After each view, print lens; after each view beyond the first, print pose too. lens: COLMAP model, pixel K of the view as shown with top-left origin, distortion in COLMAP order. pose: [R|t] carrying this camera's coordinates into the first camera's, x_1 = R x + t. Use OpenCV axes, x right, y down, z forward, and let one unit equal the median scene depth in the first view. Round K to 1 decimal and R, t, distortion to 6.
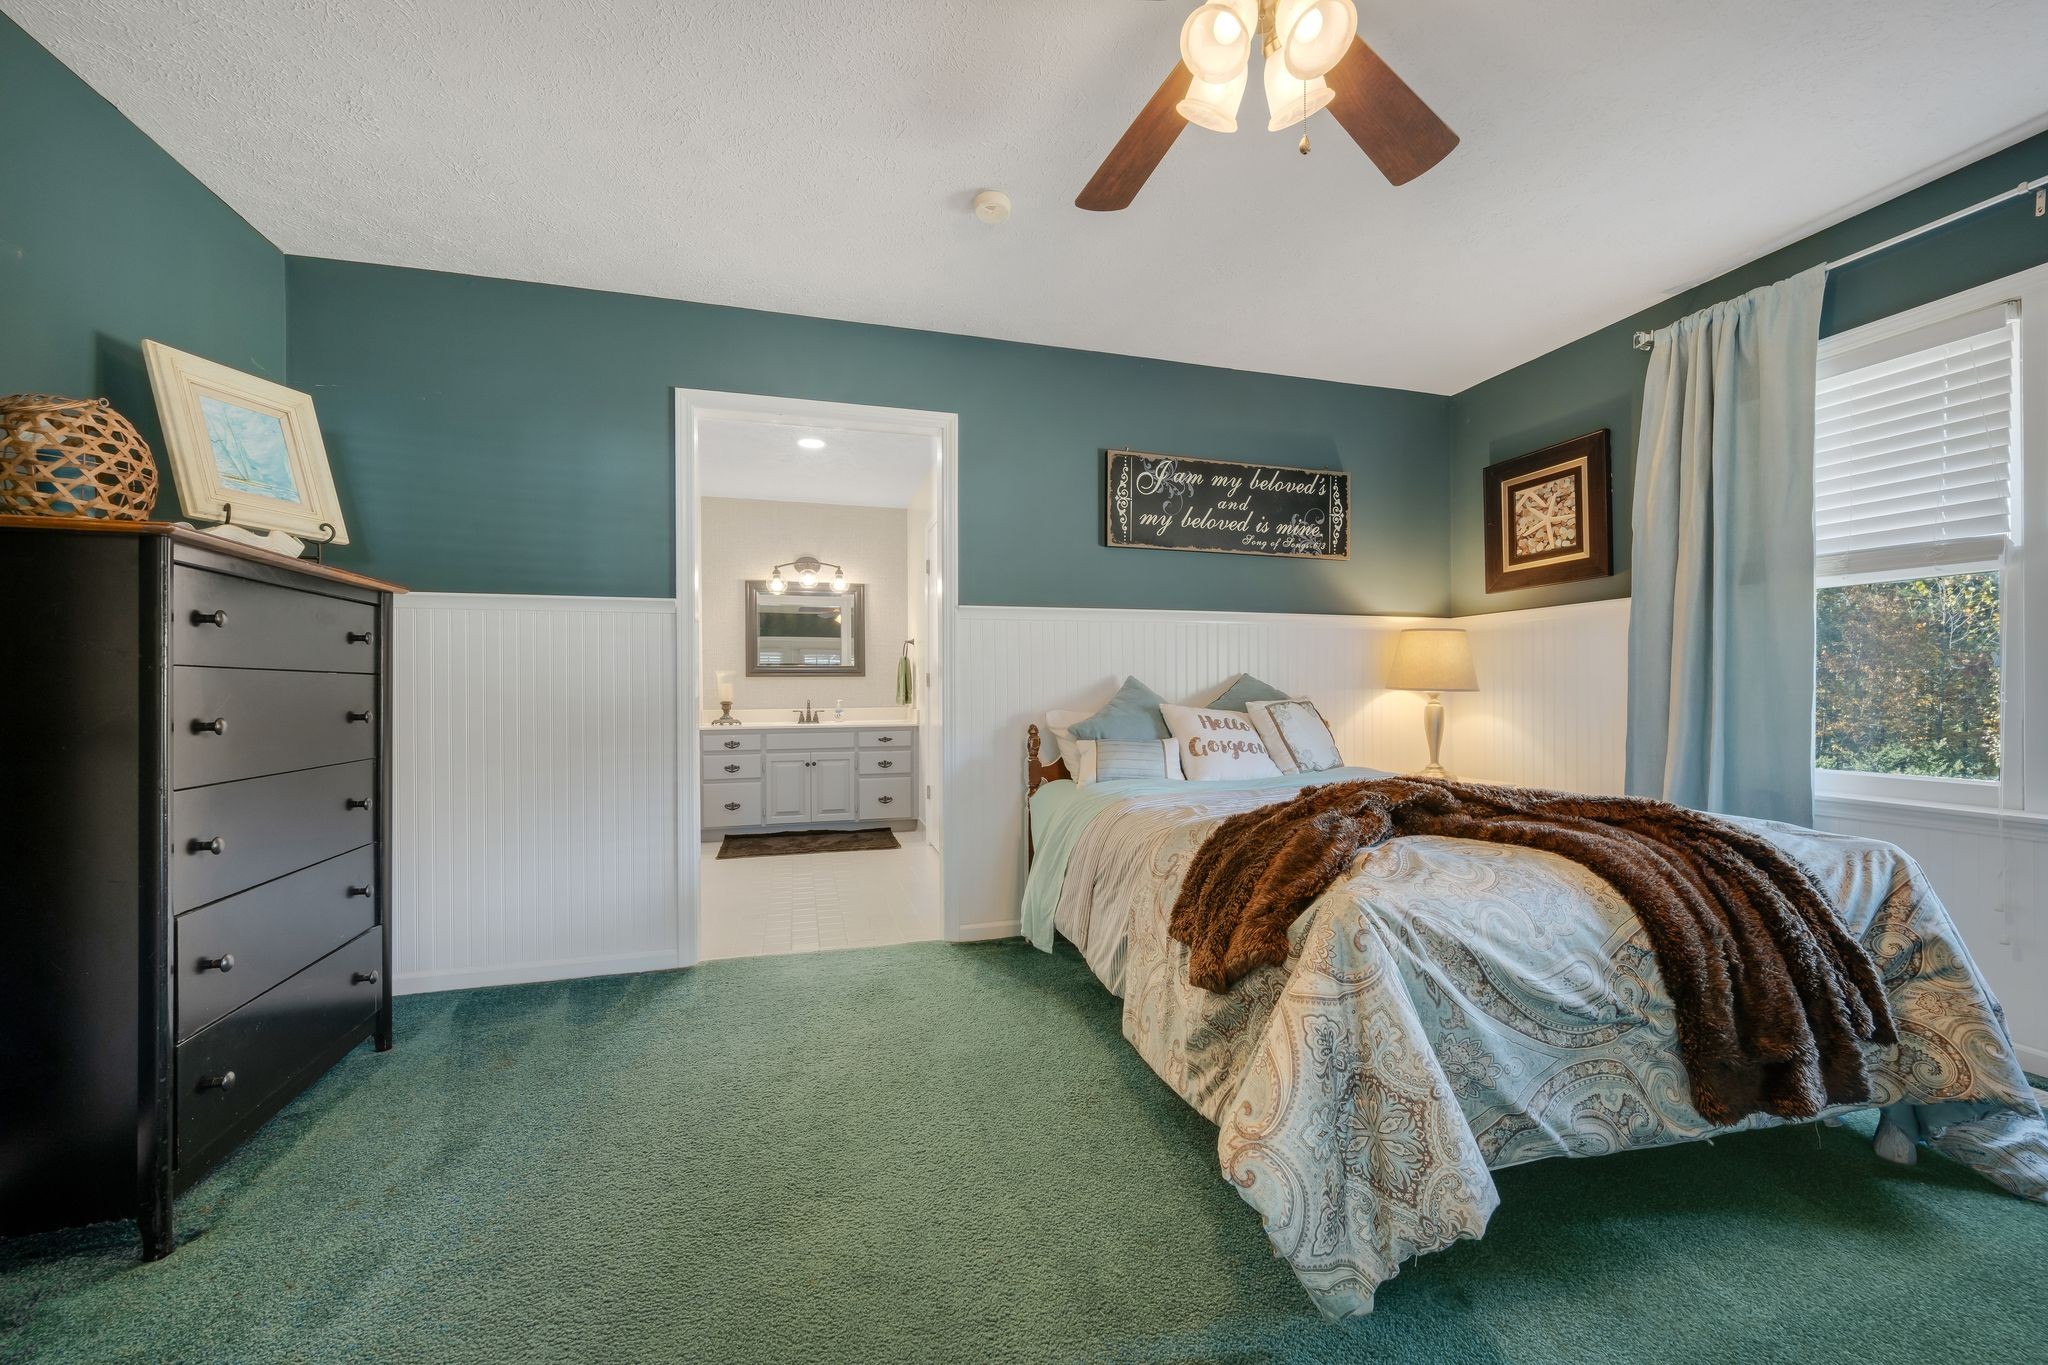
lens RADIAL K [[808.3, 0, 1008.3], [0, 808.3, 688.7], [0, 0, 1]] dist [-0.001133, 0.001825]
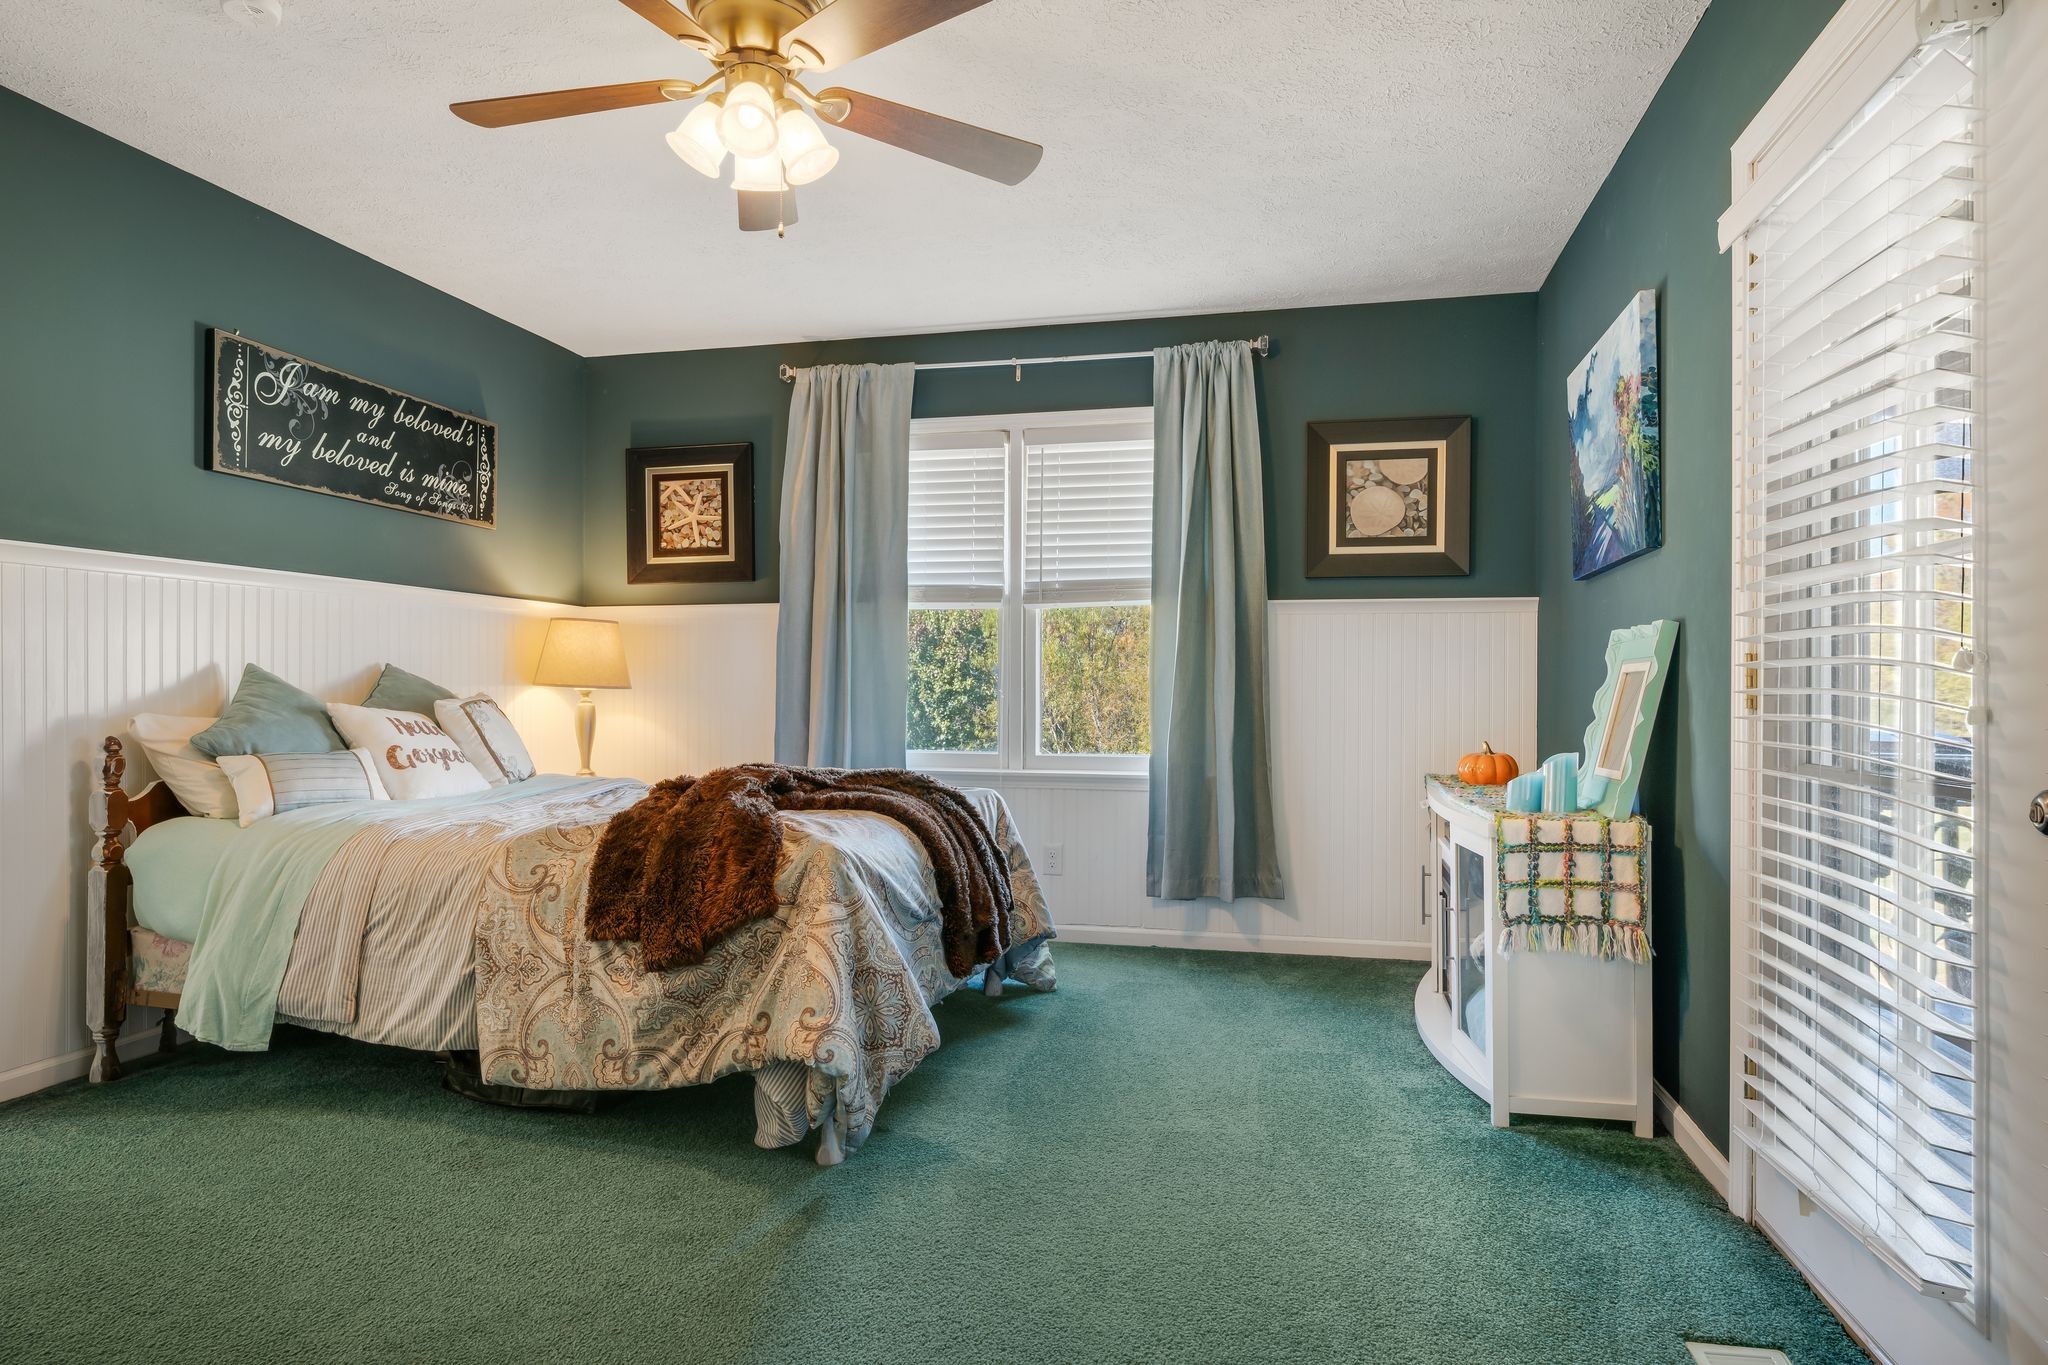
lens RADIAL K [[1167.0, 0, 1003.8], [0, 1167.0, 690.1], [0, 0, 1]] dist [0.002733, -0.001752]
pose [[0.514288, 0.005192, 0.857602, -0.402956], [-0.007510, 0.999971, -0.001551, 0.003836], [-0.857584, -0.005642, 0.514312, -0.074385]]
